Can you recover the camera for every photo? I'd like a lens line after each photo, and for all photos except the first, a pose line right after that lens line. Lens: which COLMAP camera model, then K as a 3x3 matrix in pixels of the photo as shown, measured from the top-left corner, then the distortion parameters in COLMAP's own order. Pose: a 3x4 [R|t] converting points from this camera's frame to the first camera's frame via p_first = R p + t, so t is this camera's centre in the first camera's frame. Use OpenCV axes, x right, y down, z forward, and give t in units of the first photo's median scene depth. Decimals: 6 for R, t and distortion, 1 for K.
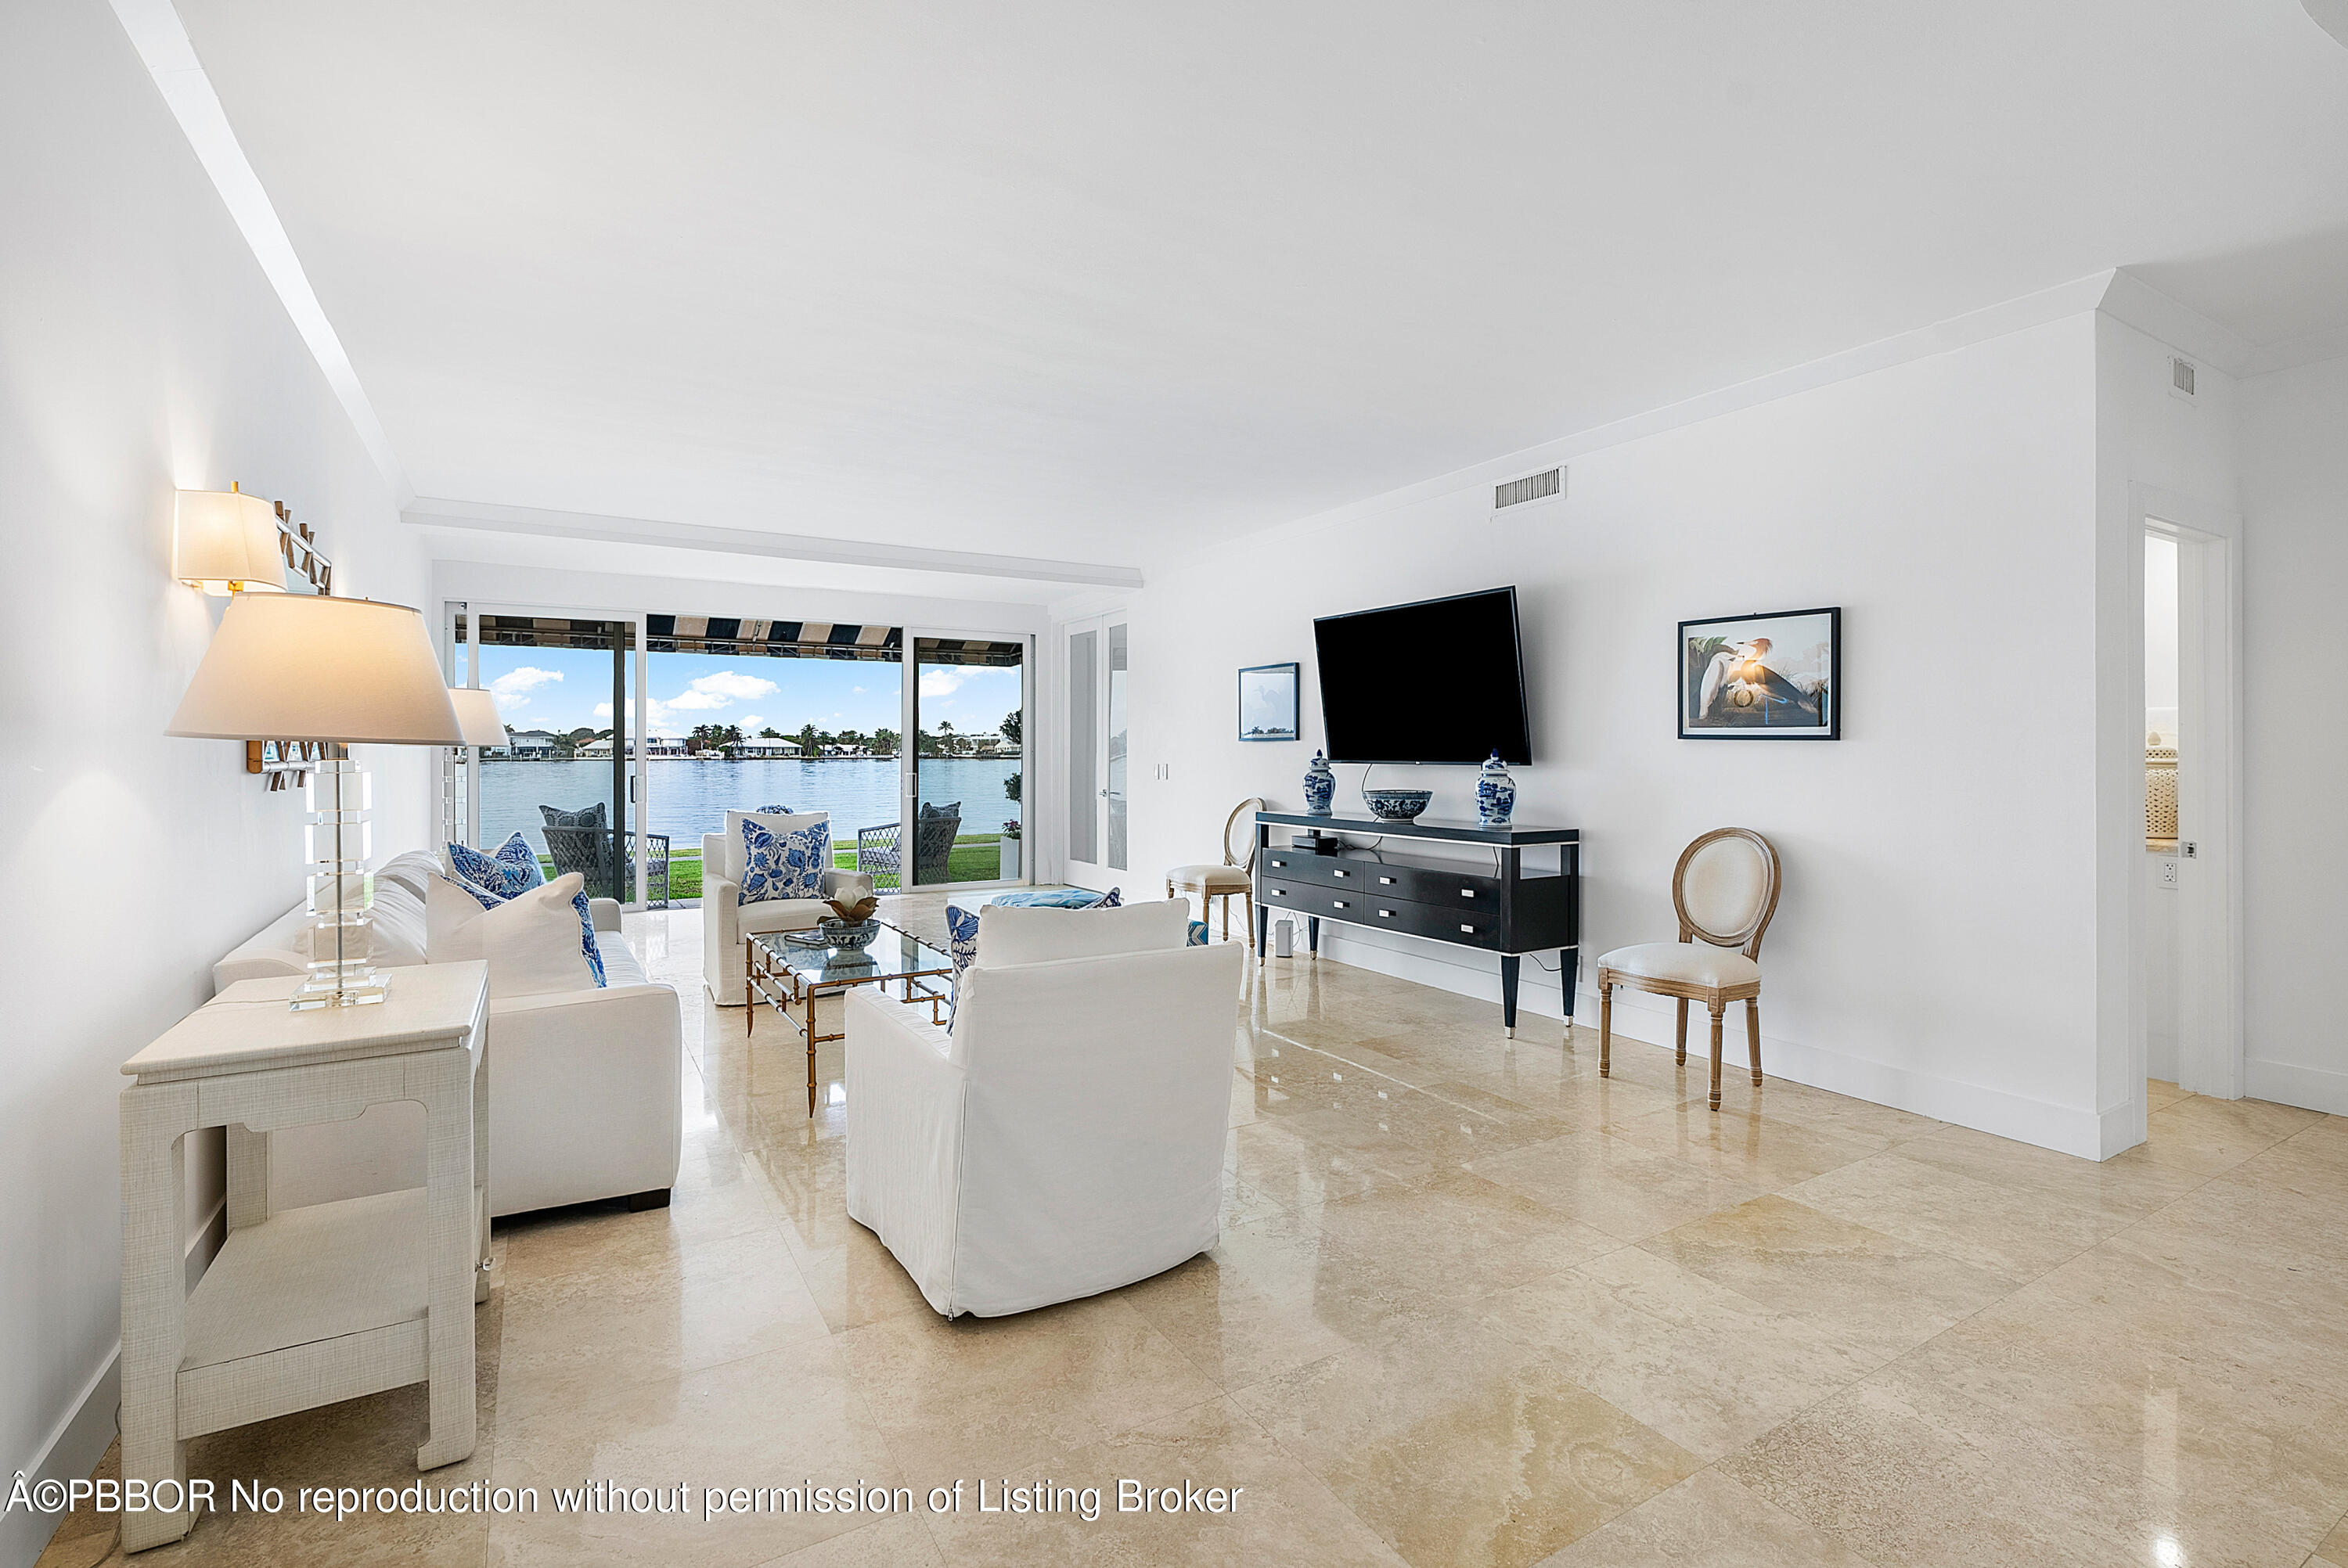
lens RADIAL K [[1084.7, 0, 1188.6], [0, 1084.7, 770.4], [0, 0, 1]] dist [-0.005003, 0.000211]
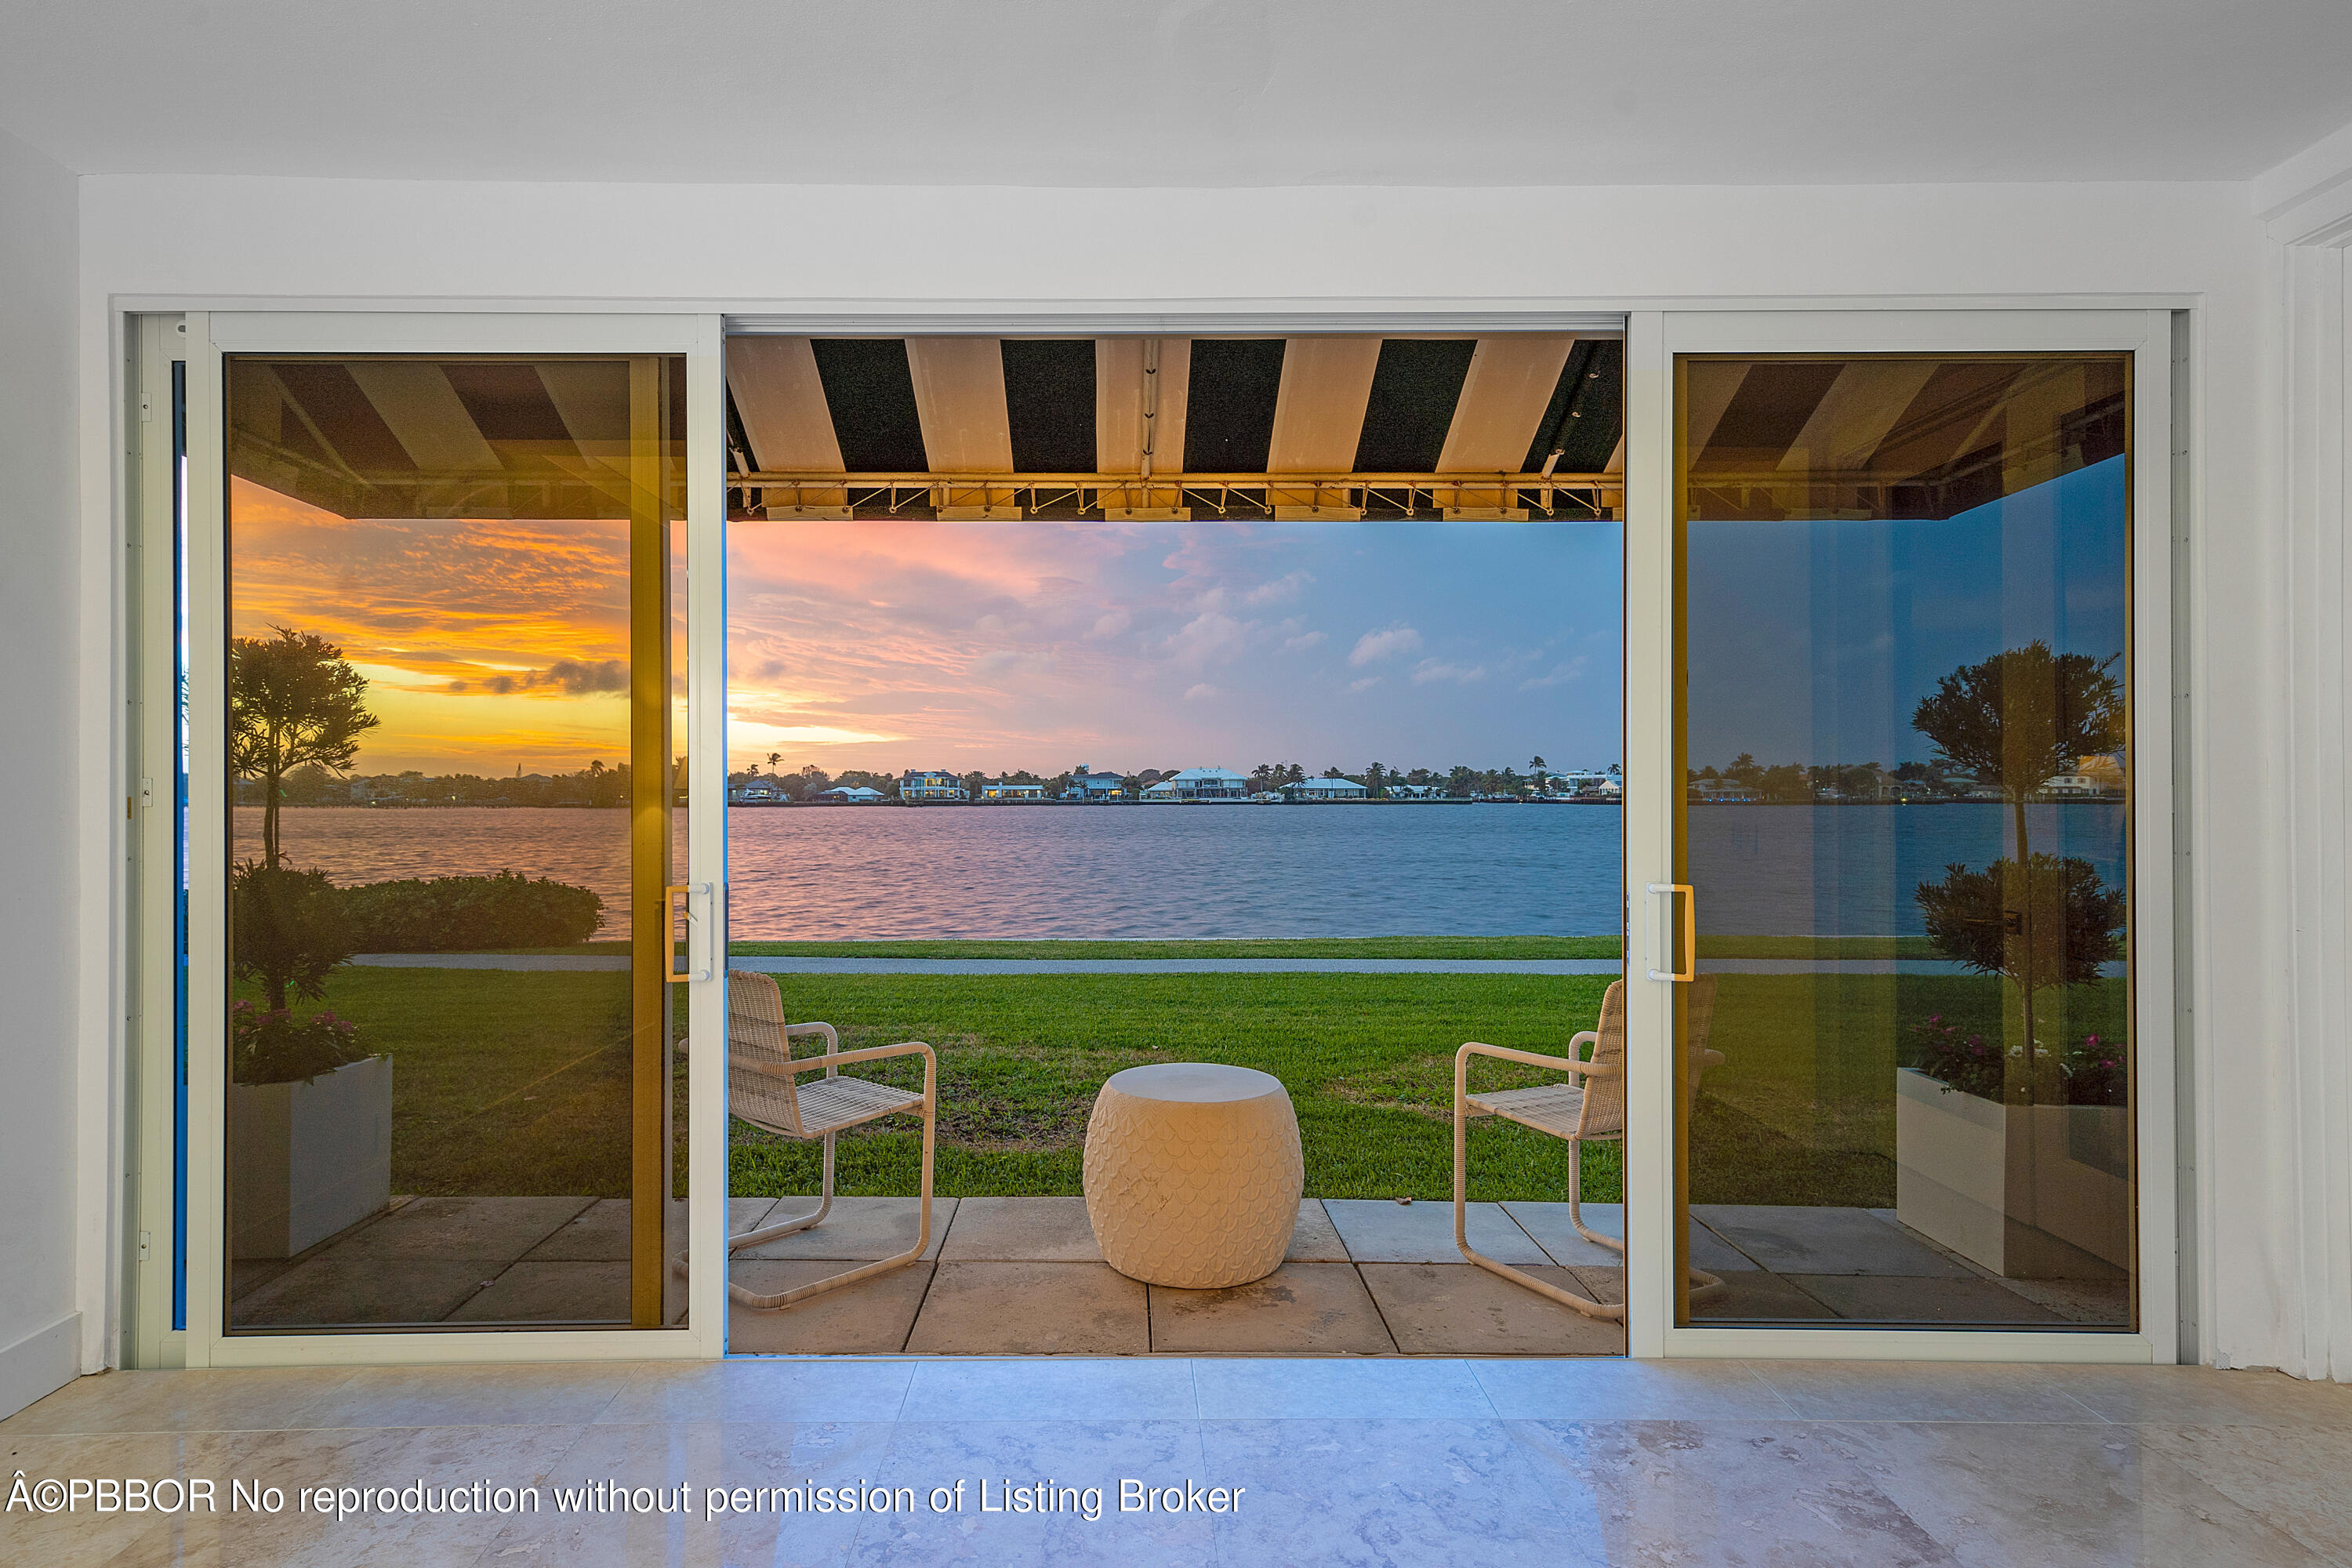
lens RADIAL K [[1245.0, 0, 1144.5], [0, 1245.0, 716.1], [0, 0, 1]] dist [0.016877, 0.000544]
pose [[0.863582, -0.031133, -0.503246, -0.212889], [-0.008957, 0.996987, -0.077049, -0.014167], [0.504128, 0.071045, 0.860702, 0.691010]]
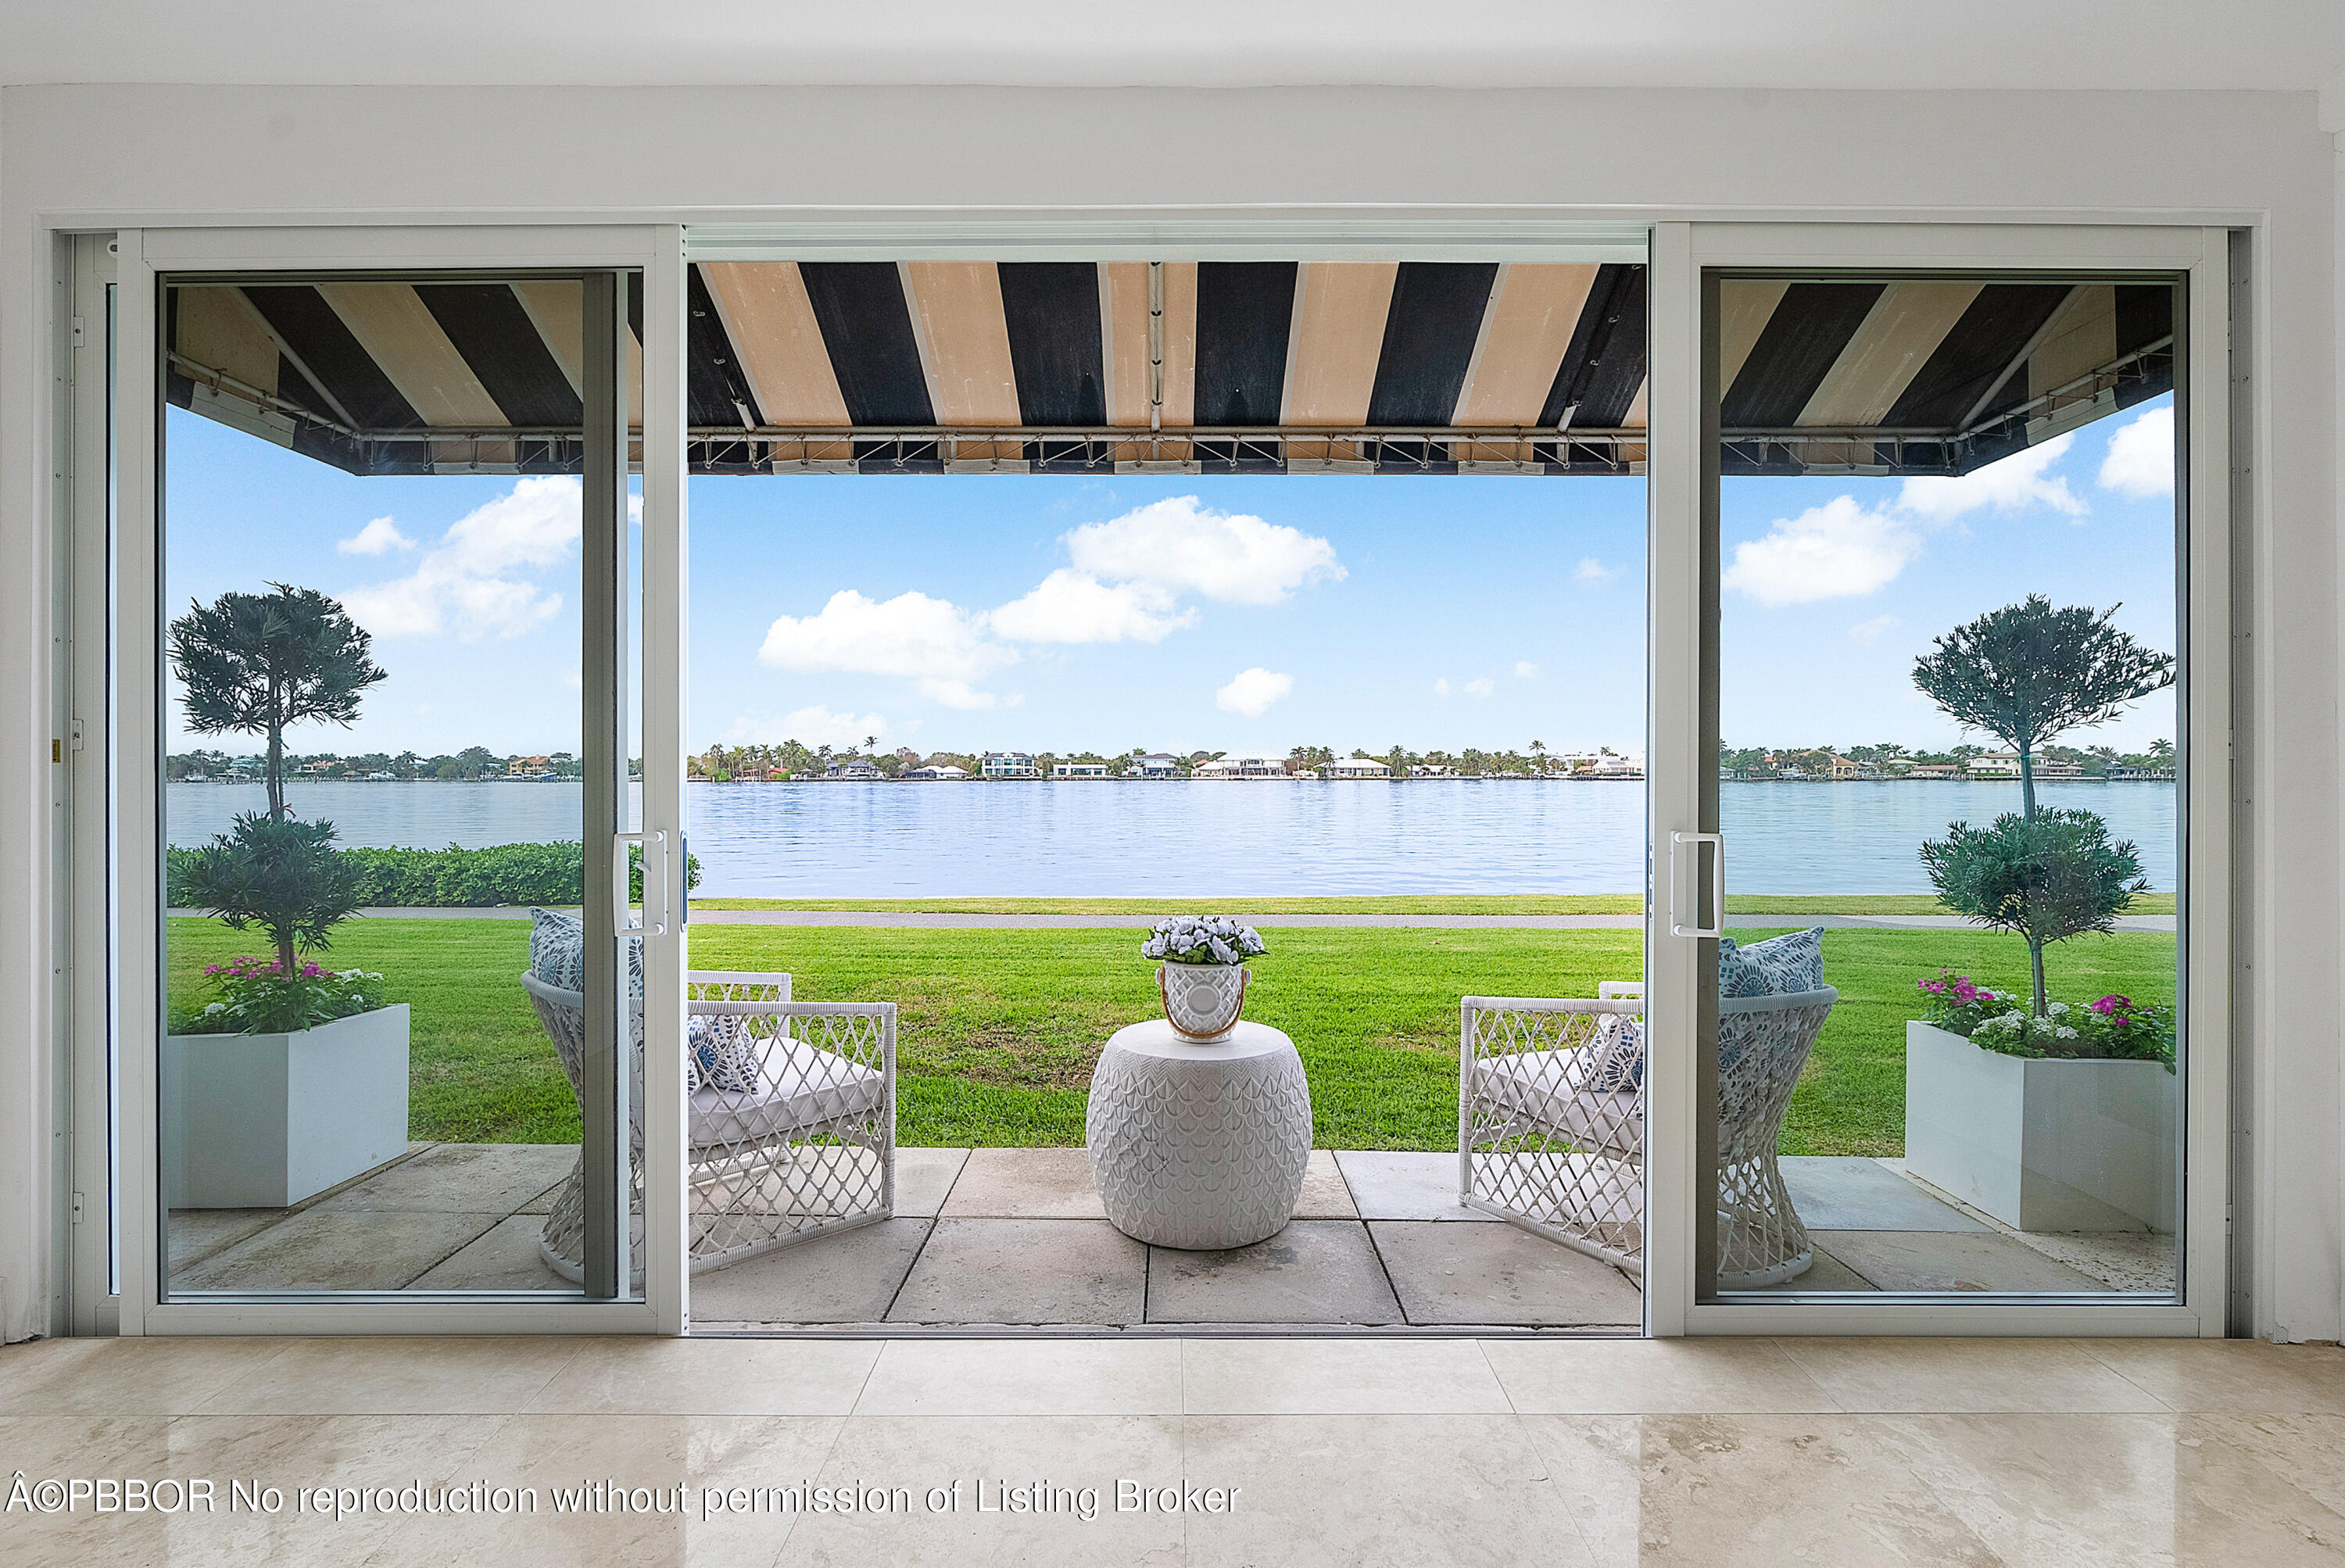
lens RADIAL K [[1108.3, 0, 1176.9], [0, 1108.3, 756.8], [0, 0, 1]] dist [-0.003184, 0.001015]
pose [[0.861022, -0.006014, -0.508532, -0.228817], [-0.010069, 0.999532, -0.028871, -0.007987], [0.508468, 0.029979, 0.860559, 0.736295]]
